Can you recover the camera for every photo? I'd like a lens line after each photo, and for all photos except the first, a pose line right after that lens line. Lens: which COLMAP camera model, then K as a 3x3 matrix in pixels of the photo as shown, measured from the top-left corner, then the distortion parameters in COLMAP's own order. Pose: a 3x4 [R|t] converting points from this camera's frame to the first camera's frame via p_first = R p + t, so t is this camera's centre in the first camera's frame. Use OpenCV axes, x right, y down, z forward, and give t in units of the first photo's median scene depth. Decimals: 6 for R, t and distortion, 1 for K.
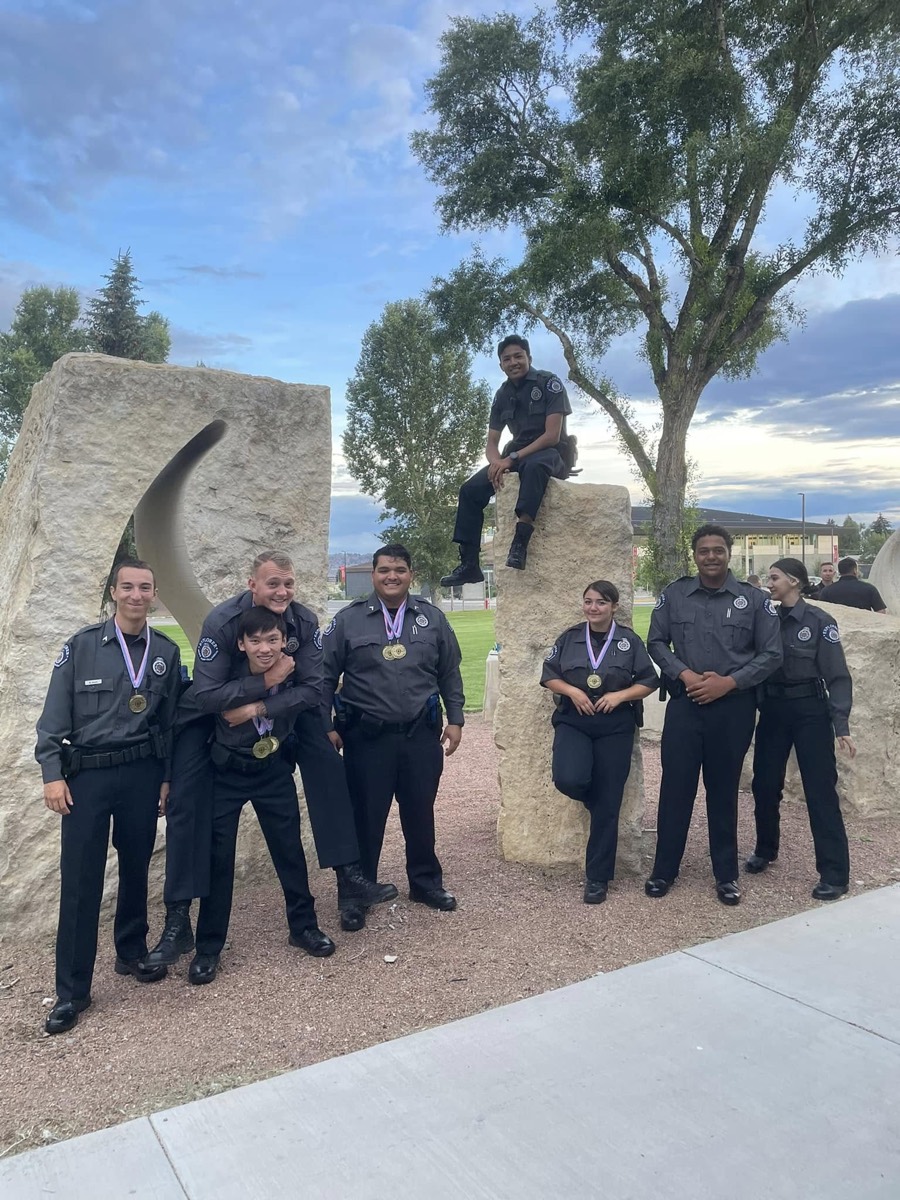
lens RADIAL K [[904.2, 0, 446.2], [0, 904.2, 594.9], [0, 0, 1]] dist [0.014020, -0.013419]
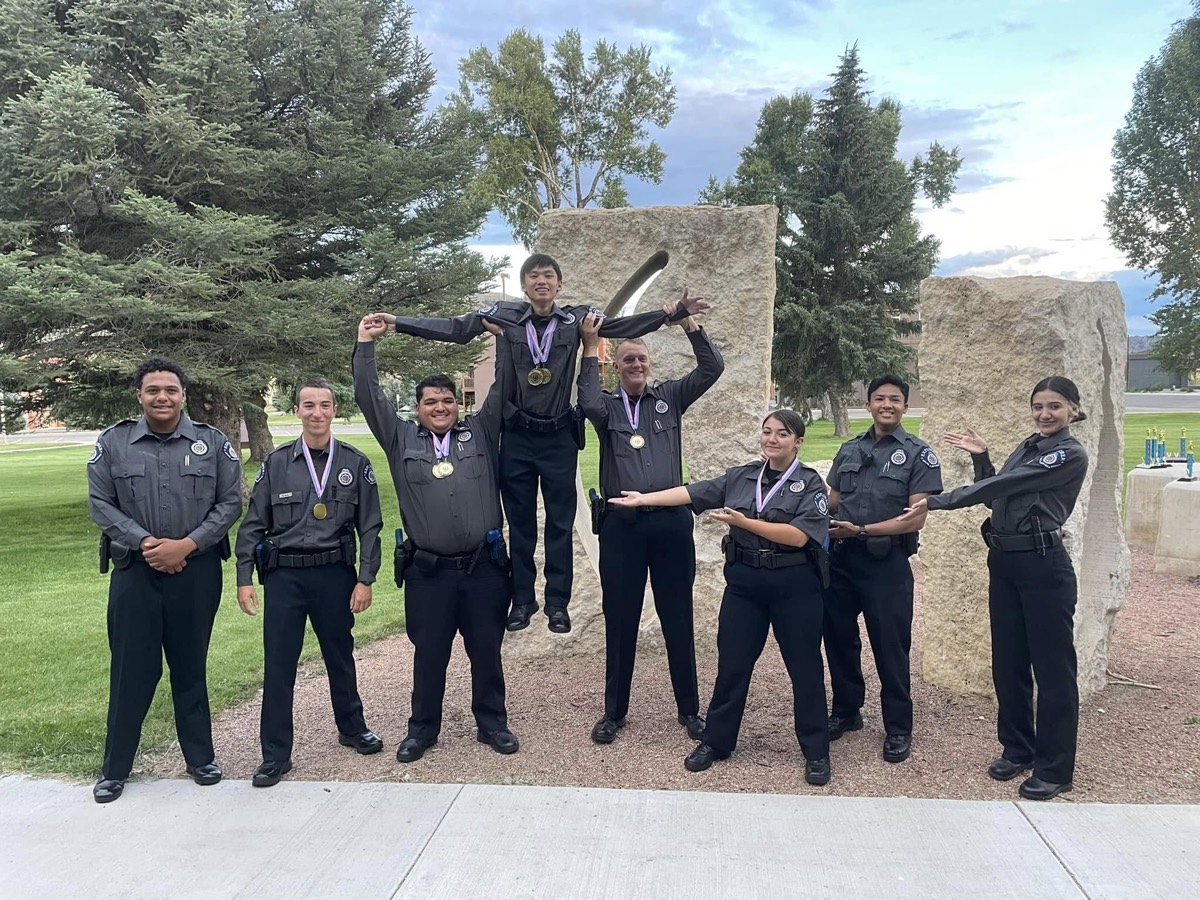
lens RADIAL K [[904.2, 0, 595.2], [0, 904.2, 454.1], [0, 0, 1]] dist [0.014020, -0.013419]
pose [[0.779355, 0.050208, -0.624568, 0.392868], [-0.000268, 0.996811, 0.079798, -0.026831], [0.626582, -0.062024, 0.776883, 0.039929]]
